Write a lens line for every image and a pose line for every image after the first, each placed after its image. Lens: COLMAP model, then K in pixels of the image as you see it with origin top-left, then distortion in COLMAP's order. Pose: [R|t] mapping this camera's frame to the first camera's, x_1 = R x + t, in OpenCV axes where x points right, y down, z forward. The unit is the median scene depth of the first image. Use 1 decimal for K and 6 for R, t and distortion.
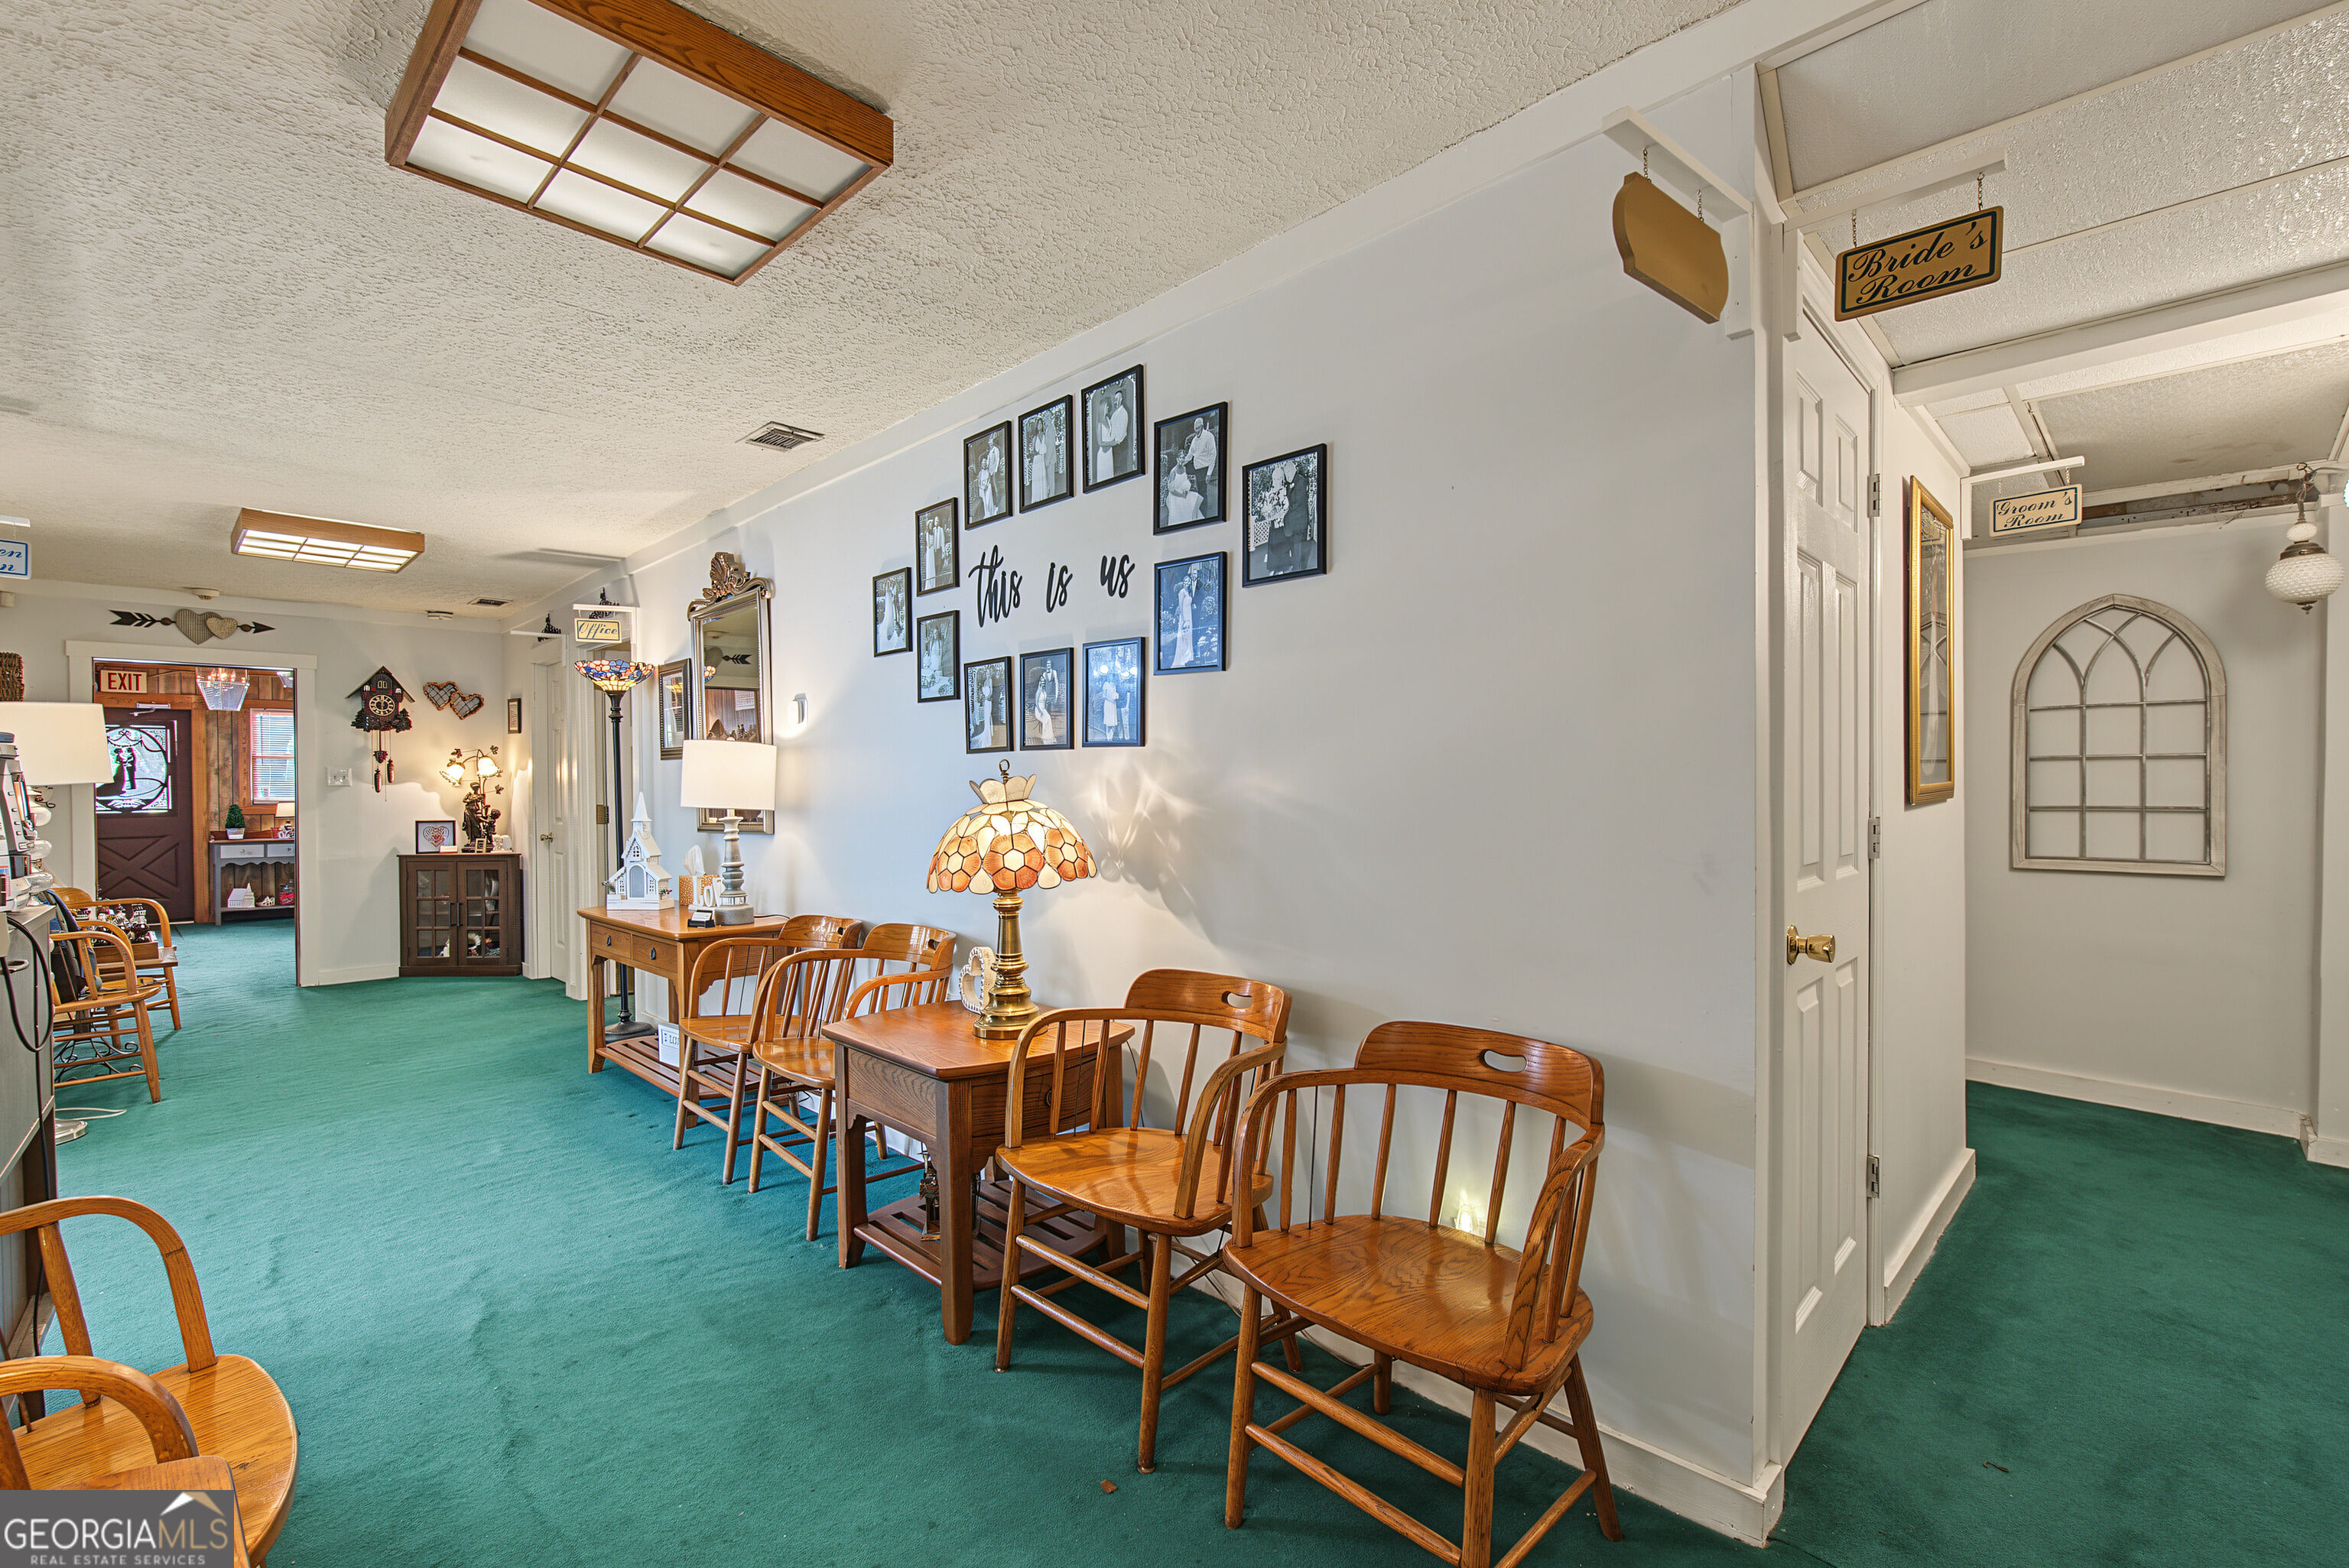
lens RADIAL K [[1035.3, 0, 1174.5], [0, 1035.3, 784.0], [0, 0, 1]] dist [-0.000740, 0.000143]
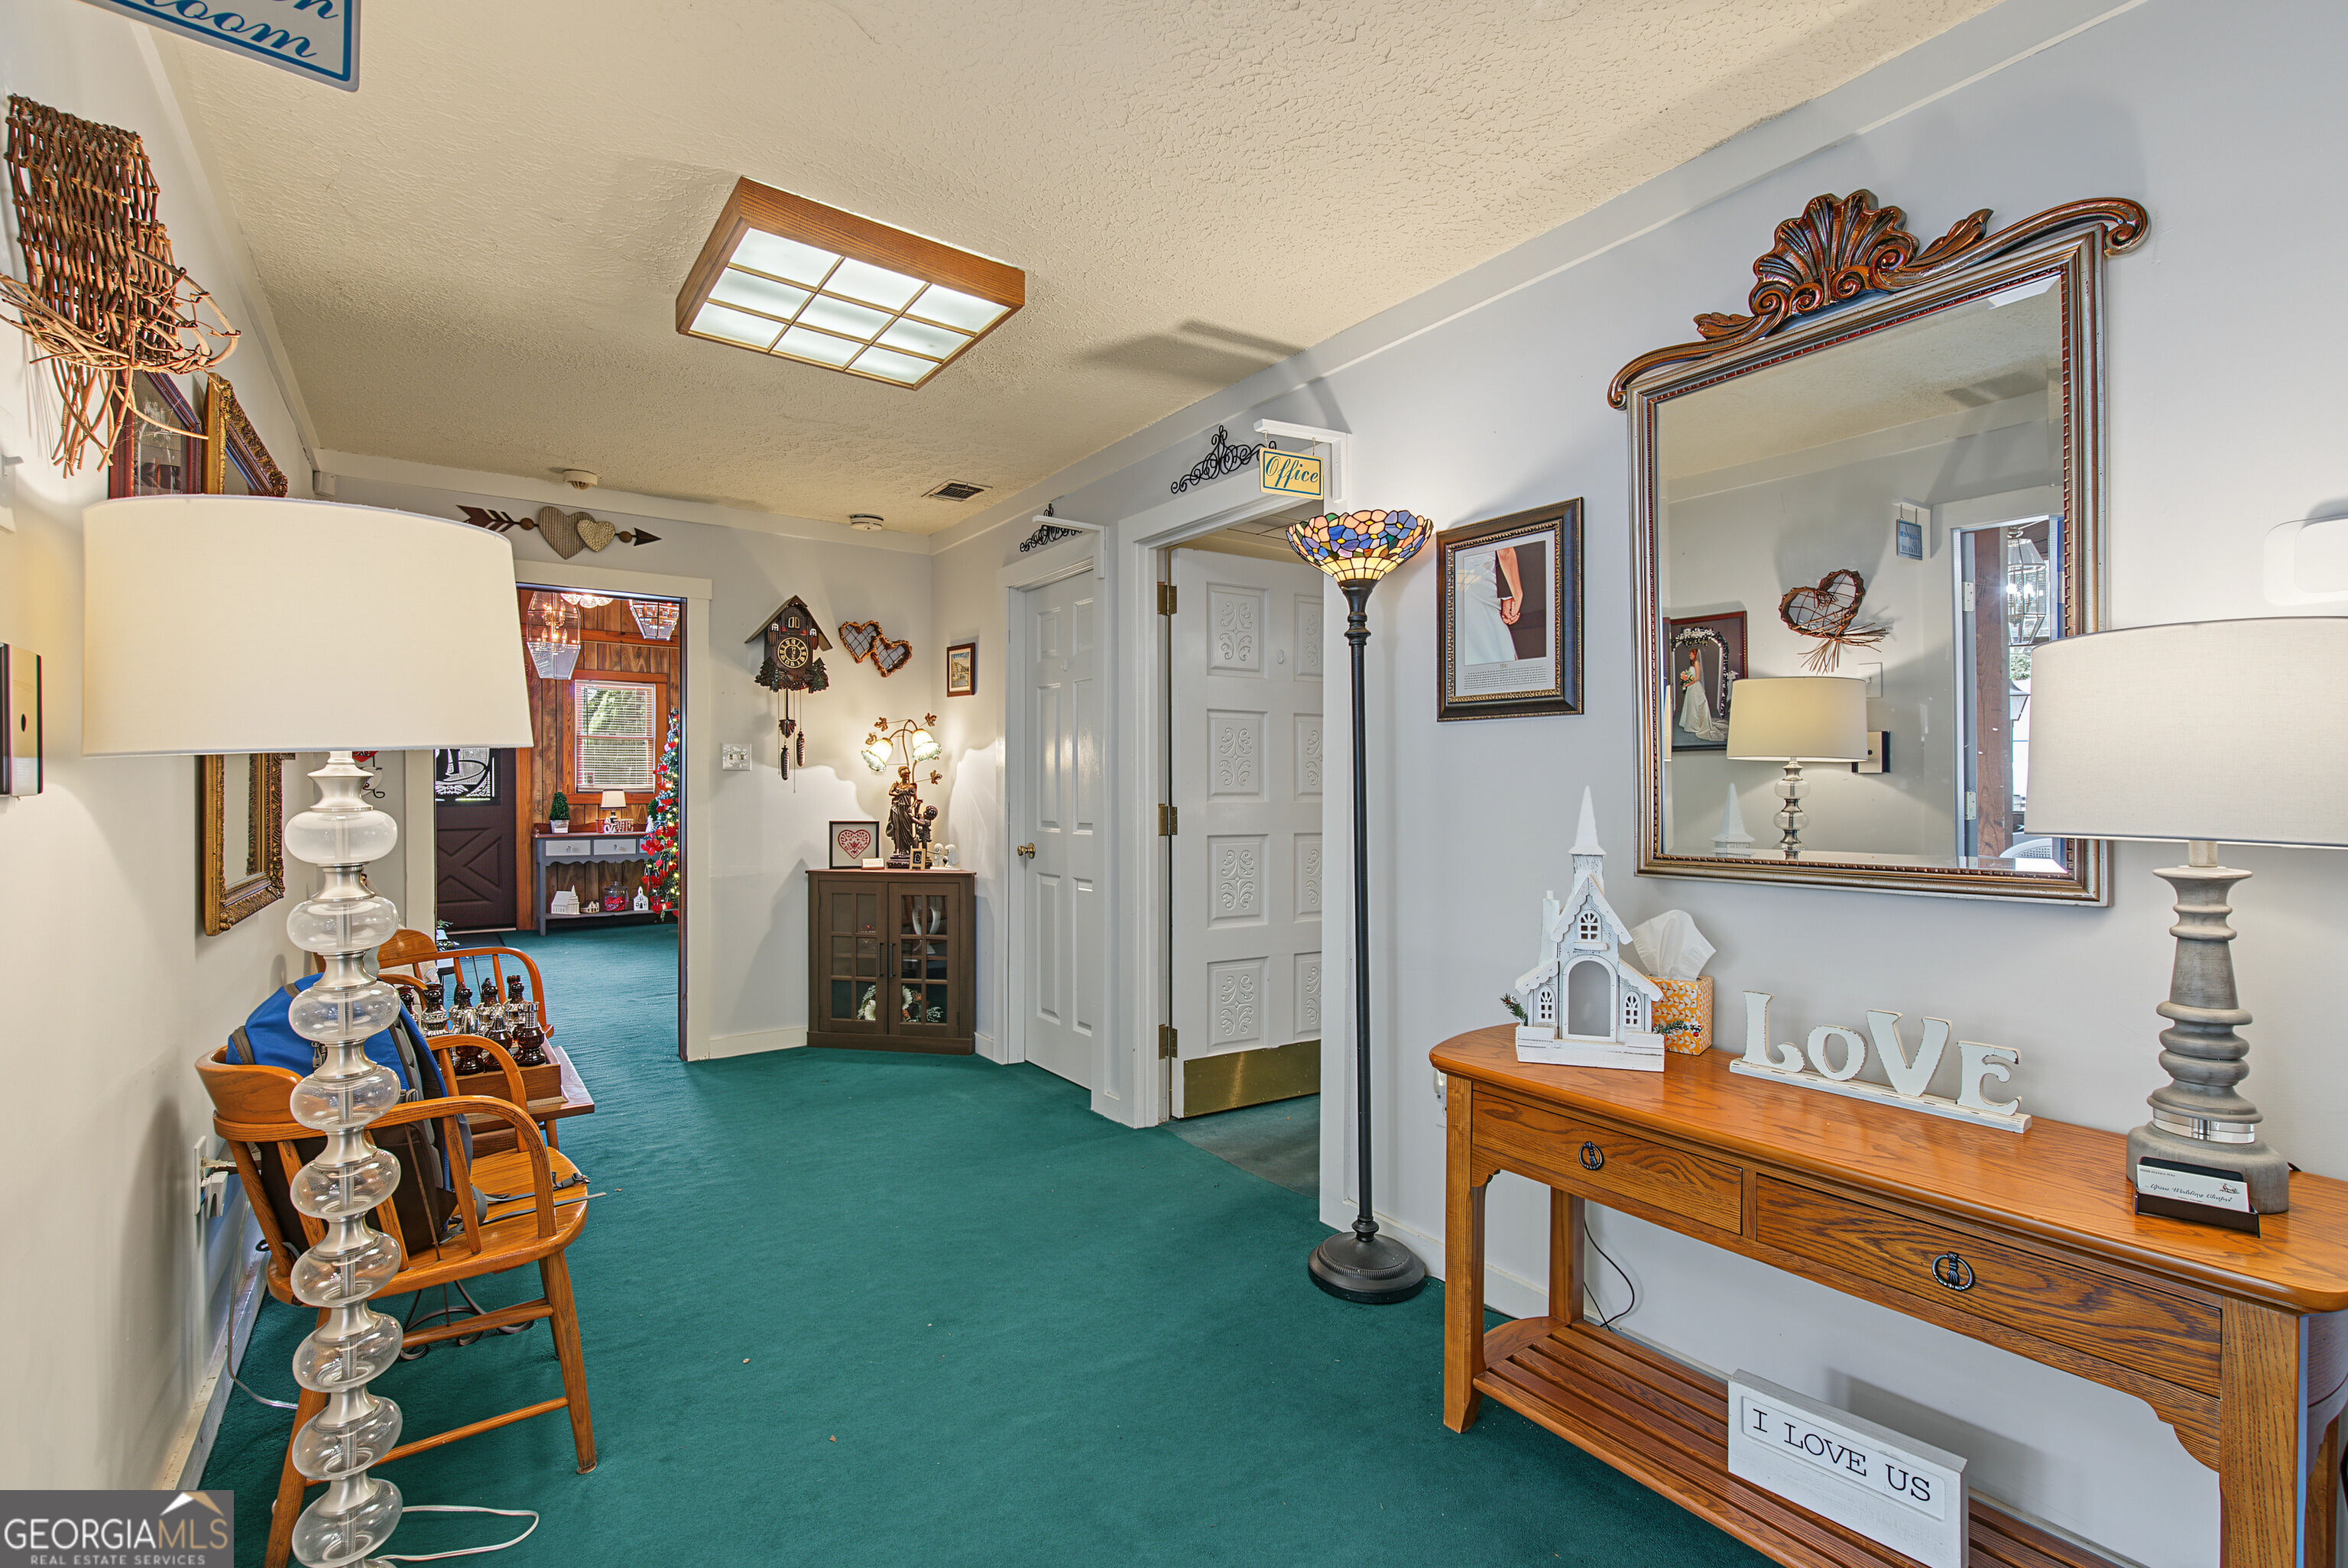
lens RADIAL K [[1034.8, 0, 1174.0], [0, 1034.8, 784.0], [0, 0, 1]] dist [-0.000740, 0.000143]
pose [[0.986348, 0.012161, -0.164226, -0.390901], [-0.011602, 0.999923, 0.004364, 0.004982], [0.164267, -0.002399, 0.986413, 0.353379]]
